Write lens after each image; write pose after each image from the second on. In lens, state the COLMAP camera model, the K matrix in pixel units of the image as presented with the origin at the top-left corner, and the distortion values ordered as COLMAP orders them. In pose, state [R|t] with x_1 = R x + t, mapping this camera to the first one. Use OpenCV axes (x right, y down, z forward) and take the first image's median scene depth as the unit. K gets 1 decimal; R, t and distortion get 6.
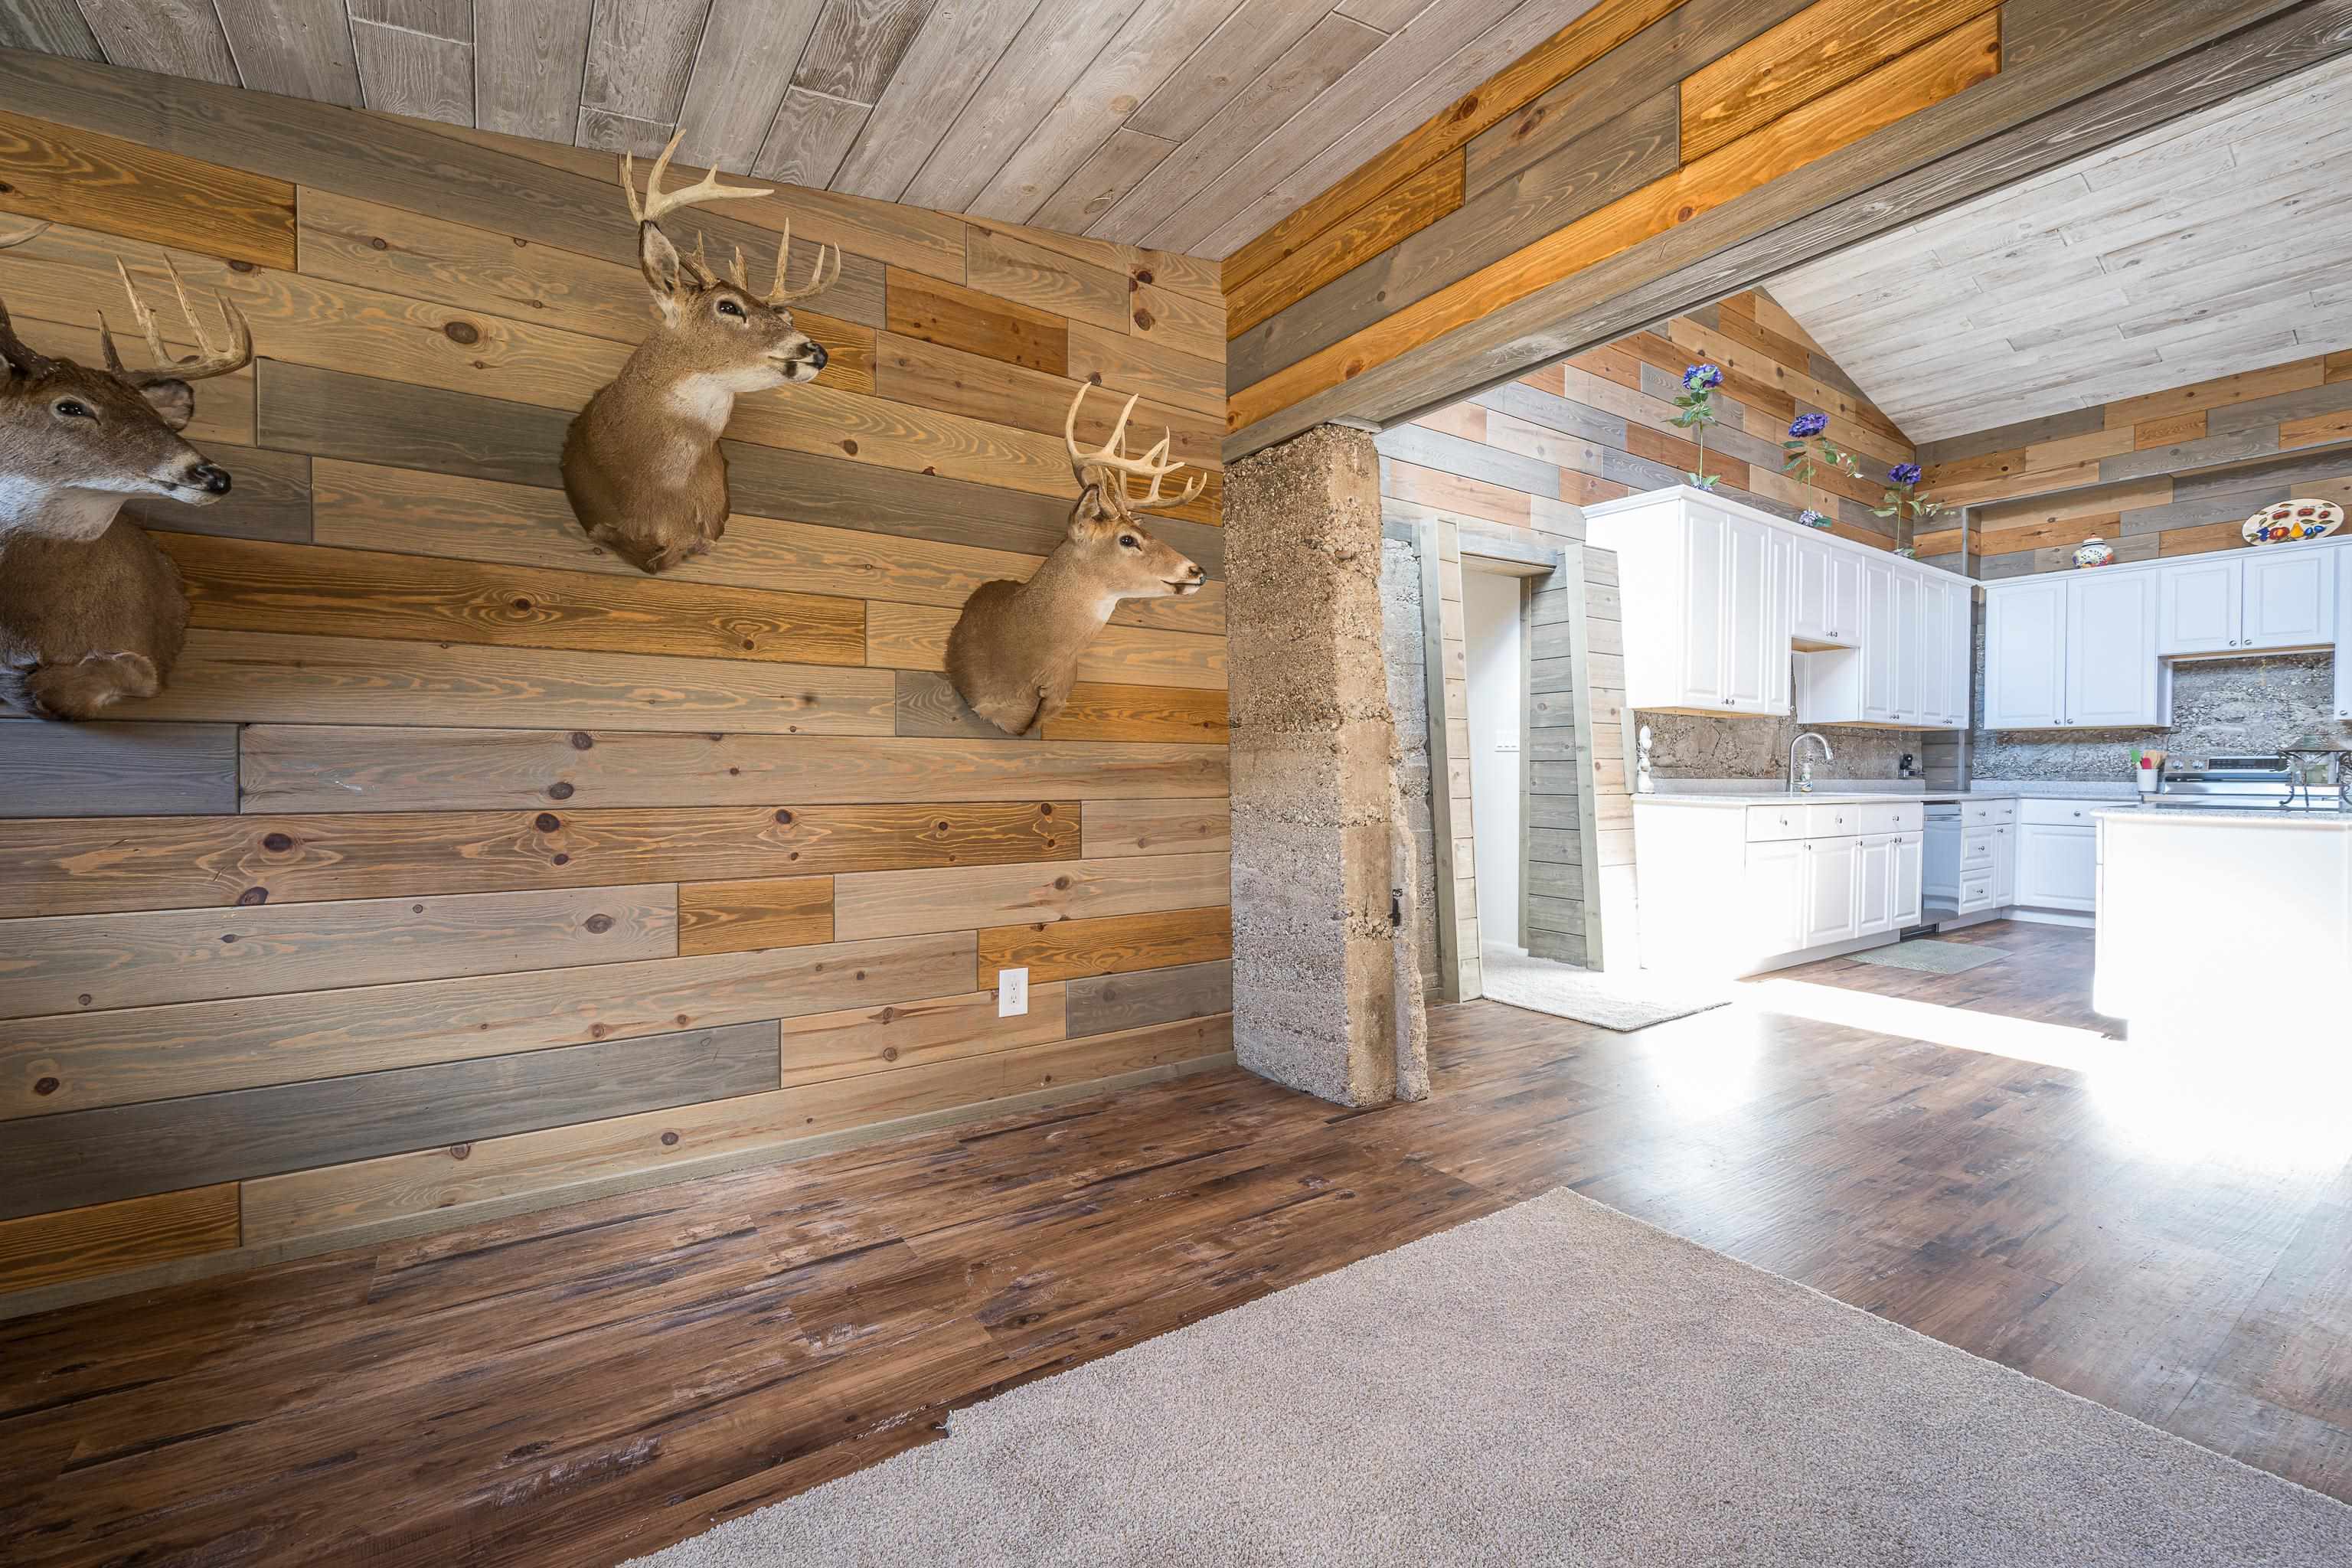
lens RADIAL K [[971.1, 0, 1190.1], [0, 971.1, 779.3], [0, 0, 1]] dist [-0.001731, -0.000637]
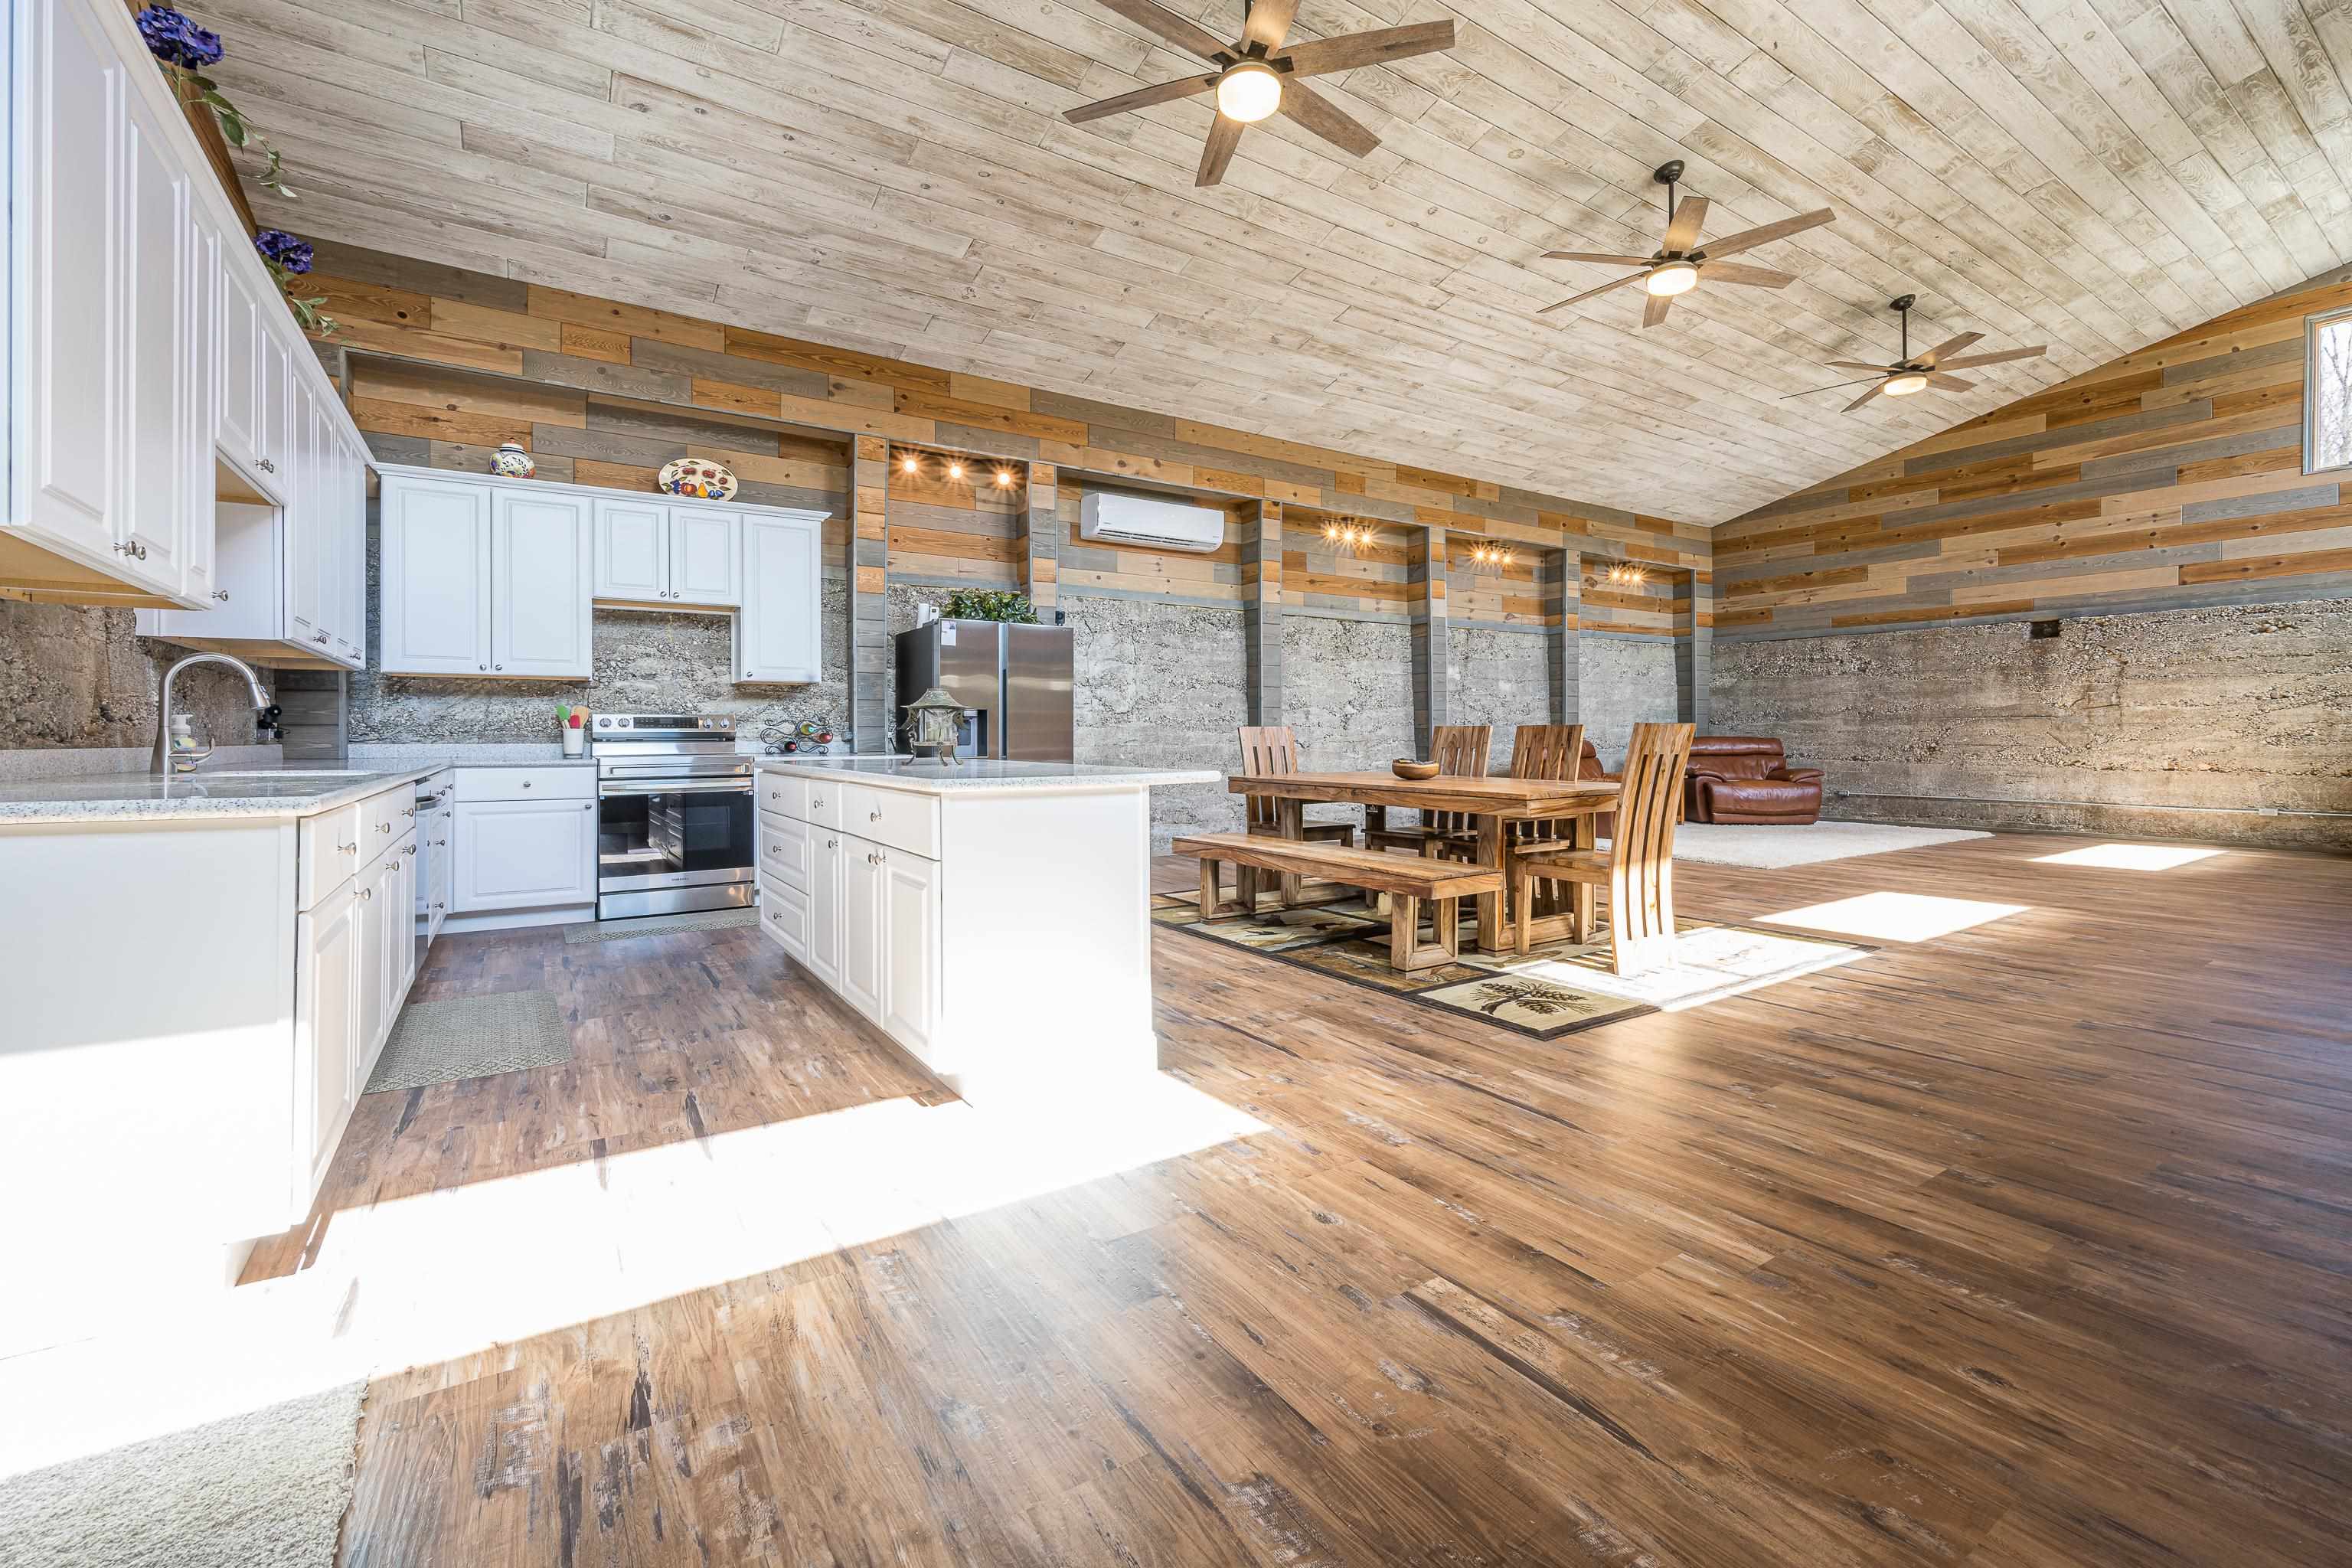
lens RADIAL K [[971.1, 0, 1173.1], [0, 971.1, 738.0], [0, 0, 1]] dist [-0.001731, -0.000637]
pose [[0.023406, -0.007769, 0.999696, 0.151234], [0.011515, 0.999906, 0.007501, -0.002520], [-0.999660, 0.011336, 0.023494, 0.498122]]
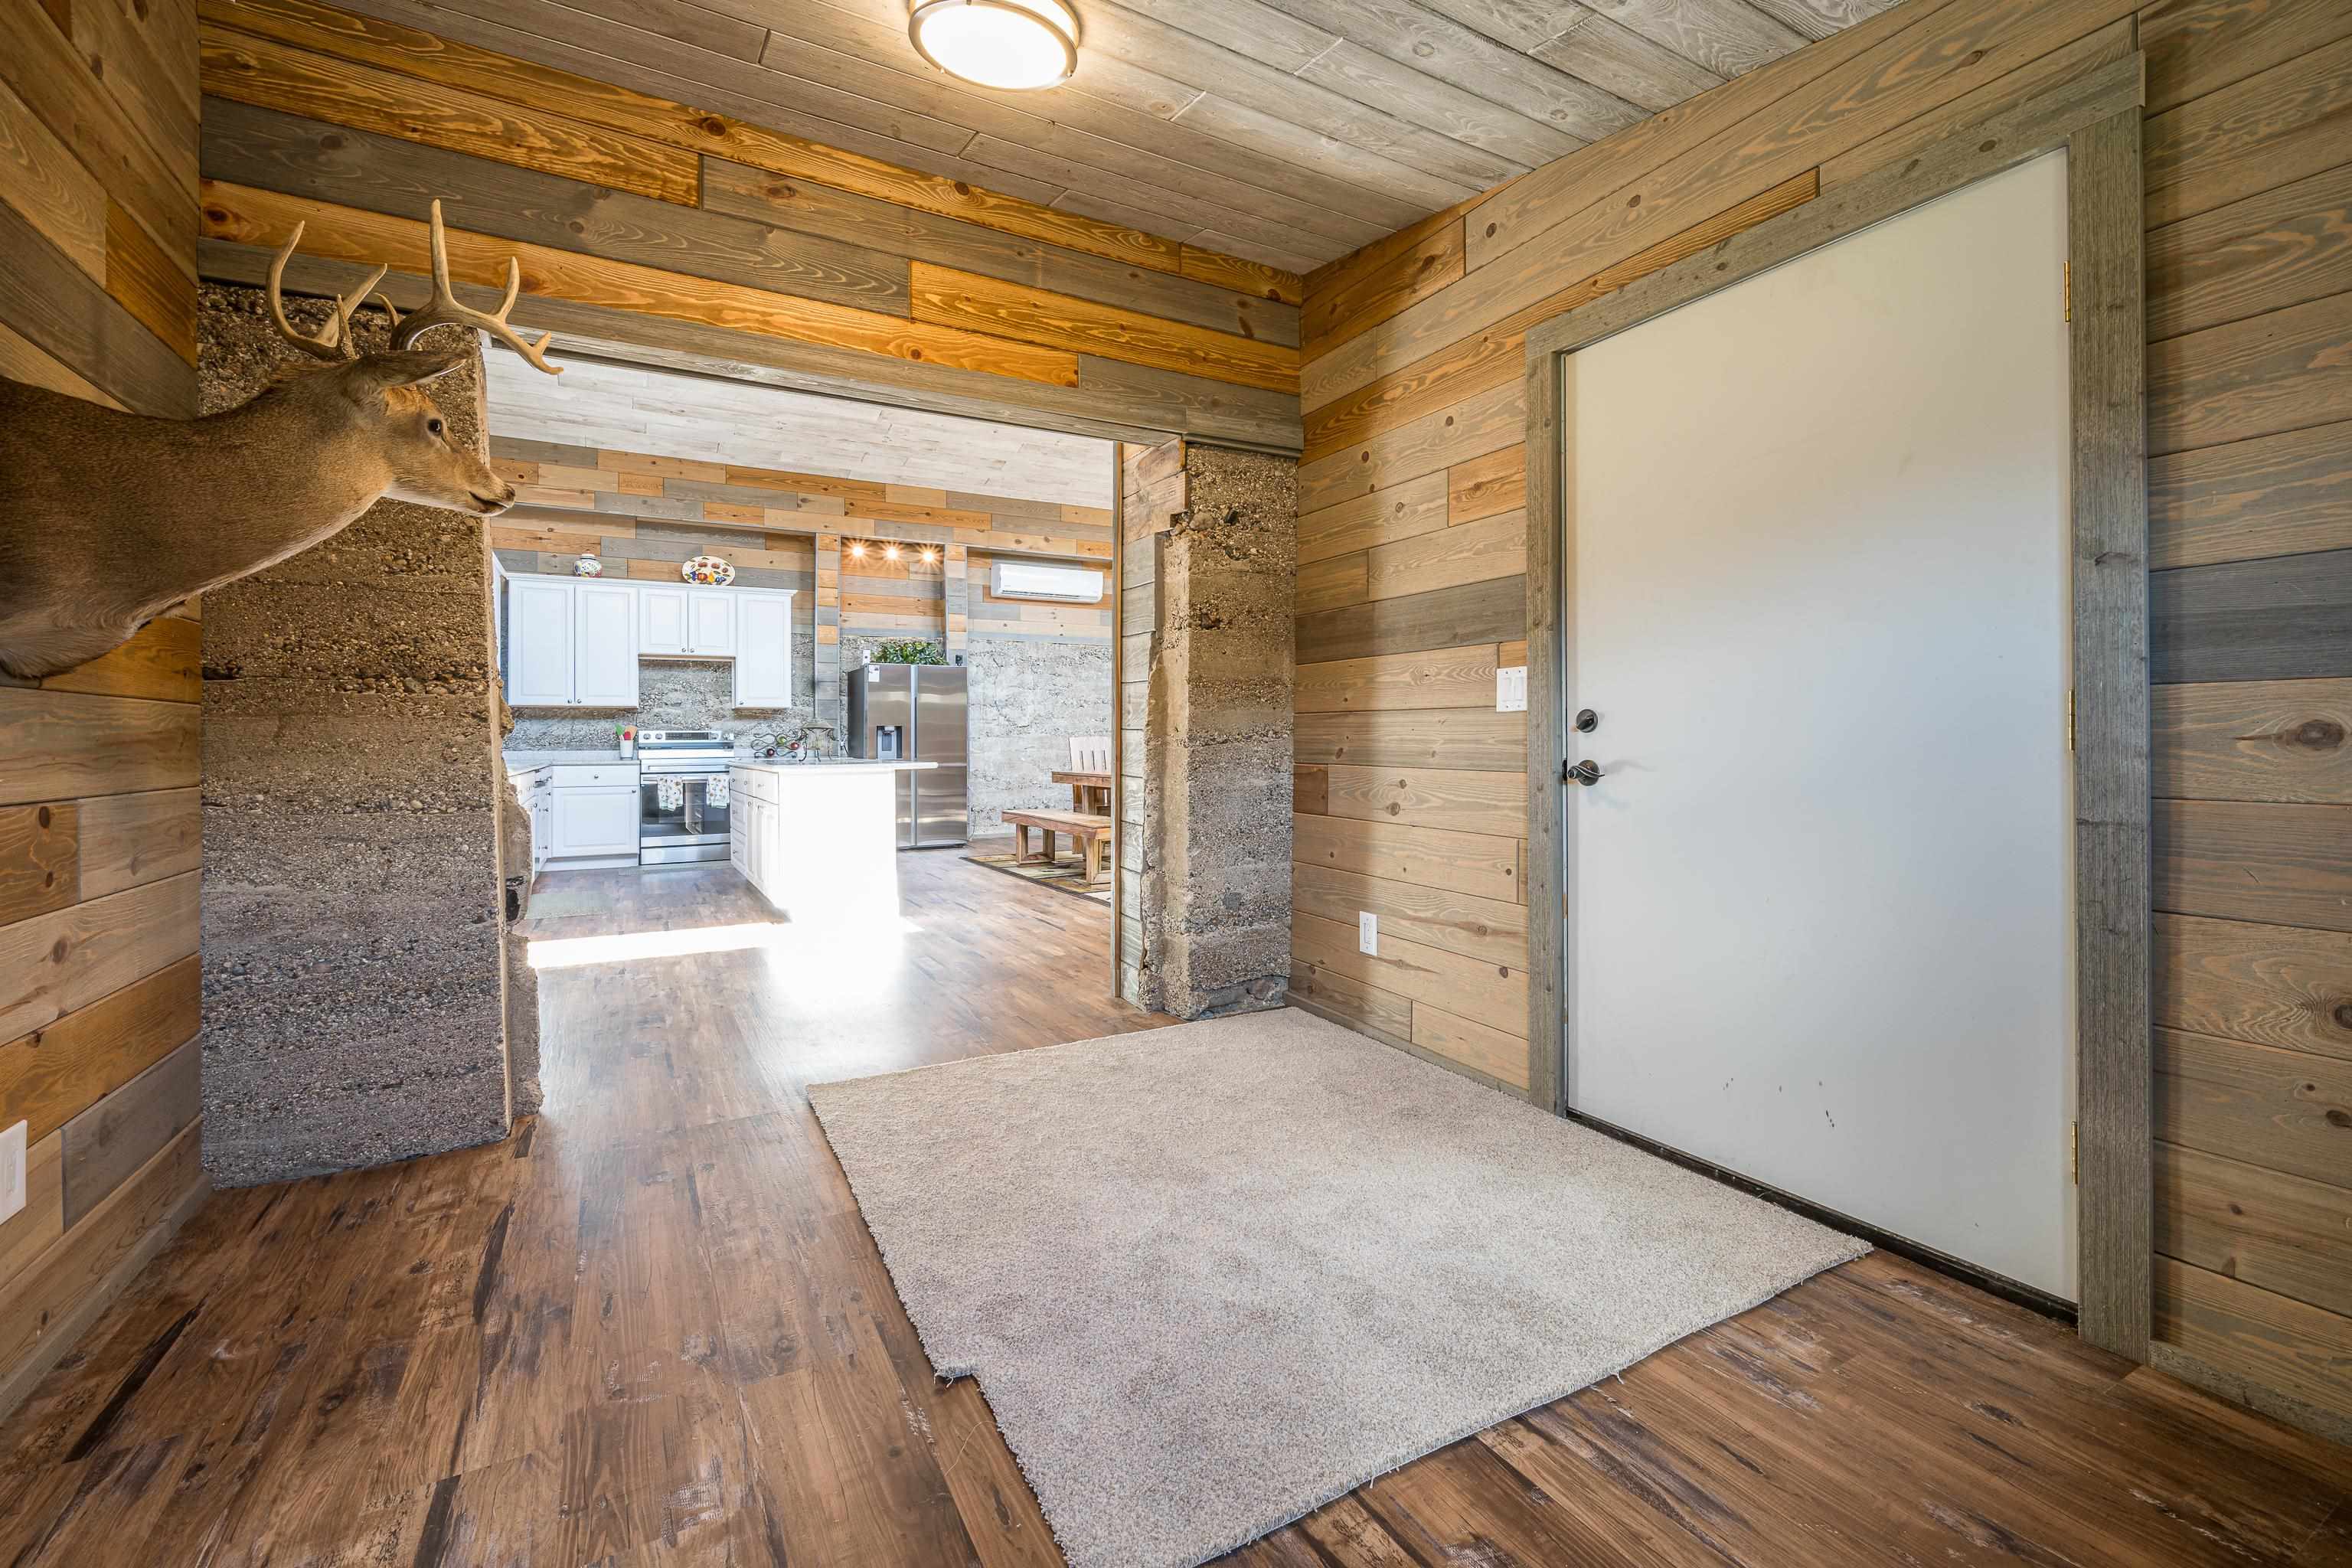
lens RADIAL K [[1014.8, 0, 1159.5], [0, 1014.8, 734.6], [0, 0, 1]] dist [-0.000647, -0.001111]
pose [[0.112355, 0.002139, 0.993666, -0.312391], [0.016146, 0.999862, -0.003978, -0.001335], [-0.993537, 0.016491, 0.112305, 0.156929]]
